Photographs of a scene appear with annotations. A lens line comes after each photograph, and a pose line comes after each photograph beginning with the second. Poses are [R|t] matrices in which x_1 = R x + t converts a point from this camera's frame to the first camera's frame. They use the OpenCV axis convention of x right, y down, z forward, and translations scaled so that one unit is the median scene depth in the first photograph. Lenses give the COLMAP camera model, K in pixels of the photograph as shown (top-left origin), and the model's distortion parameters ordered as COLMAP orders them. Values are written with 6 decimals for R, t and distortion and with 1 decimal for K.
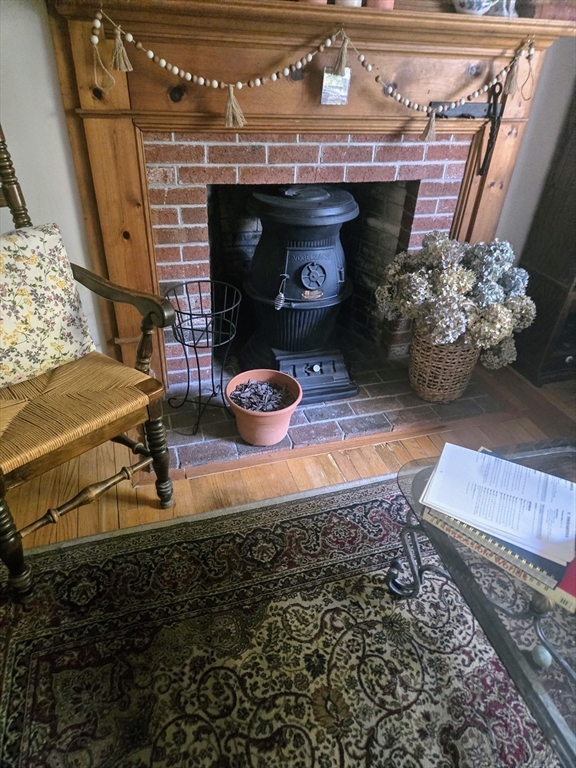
lens RADIAL K [[512.3, 0, 292.2], [0, 512.3, 383.6], [0, 0, 1]] dist [0.020521, -0.001967]
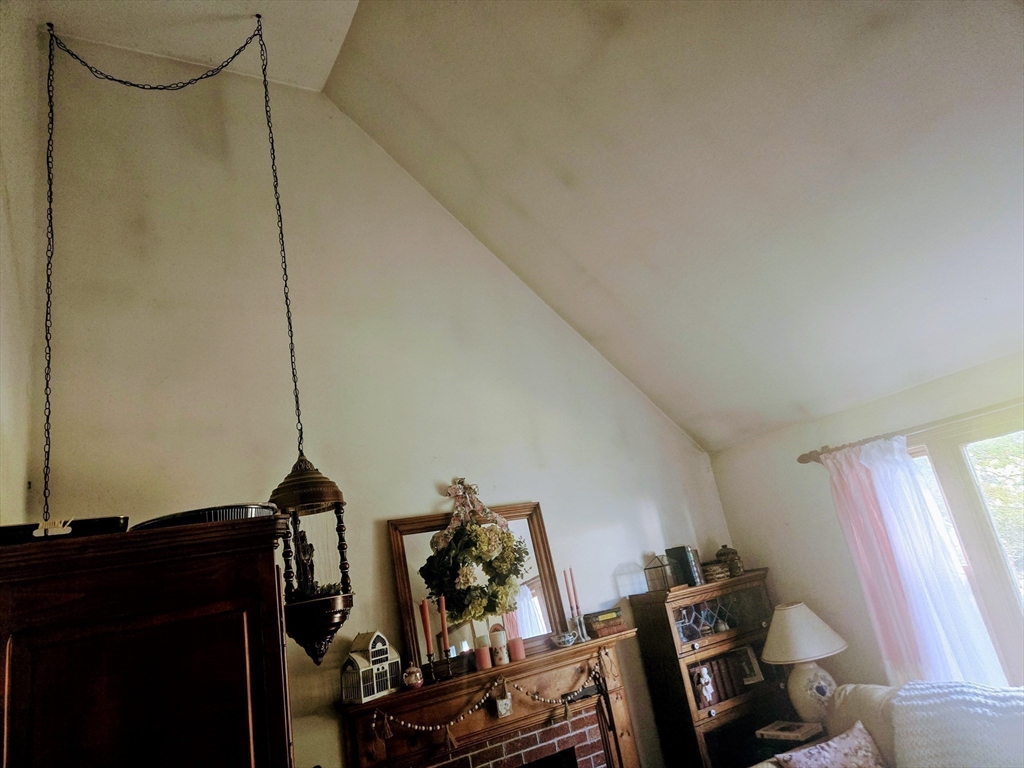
lens RADIAL K [[683.0, 0, 519.6], [0, 683.0, 381.8], [0, 0, 1]] dist [0.020521, -0.001967]
pose [[0.946934, -0.158125, 0.279842, -0.280815], [0.317910, 0.589179, -0.742834, 0.394087], [-0.047416, 0.792379, 0.608183, -1.000319]]
